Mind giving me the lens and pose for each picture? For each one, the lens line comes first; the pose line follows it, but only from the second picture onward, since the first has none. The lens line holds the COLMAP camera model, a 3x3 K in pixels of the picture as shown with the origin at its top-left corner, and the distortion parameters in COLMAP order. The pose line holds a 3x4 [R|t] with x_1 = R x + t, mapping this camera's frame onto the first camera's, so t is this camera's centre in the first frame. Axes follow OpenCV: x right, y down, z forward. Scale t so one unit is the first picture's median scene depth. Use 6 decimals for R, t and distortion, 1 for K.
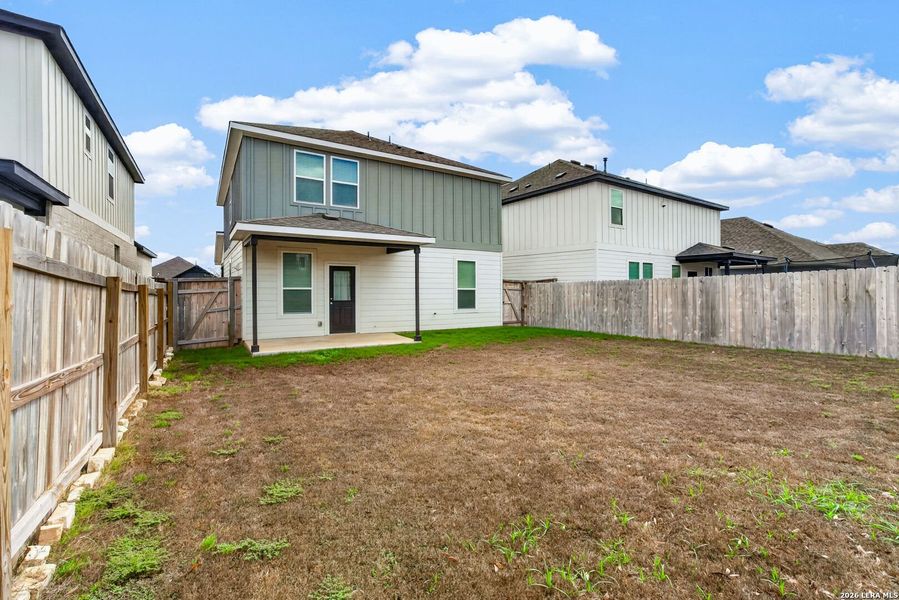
lens RADIAL K [[377.2, 0, 454.4], [0, 377.2, 291.2], [0, 0, 1]] dist [-0.001810, 0.003591]
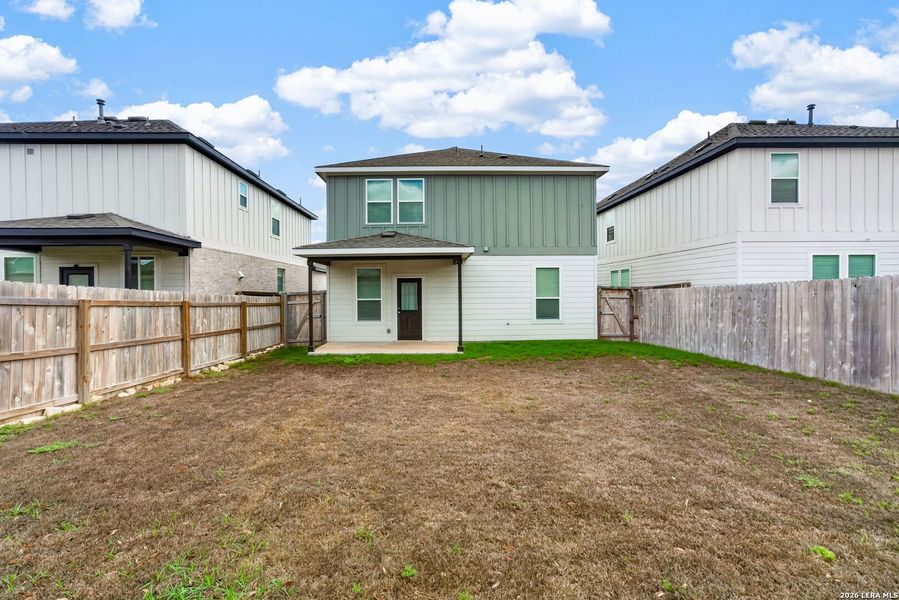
lens RADIAL K [[377.2, 0, 448.9], [0, 377.2, 300.3], [0, 0, 1]] dist [-0.001810, 0.003591]
pose [[0.864150, -0.002594, -0.503227, 0.344198], [0.007494, 0.999942, 0.007714, -0.010388], [0.503178, -0.010437, 0.864120, 0.114198]]
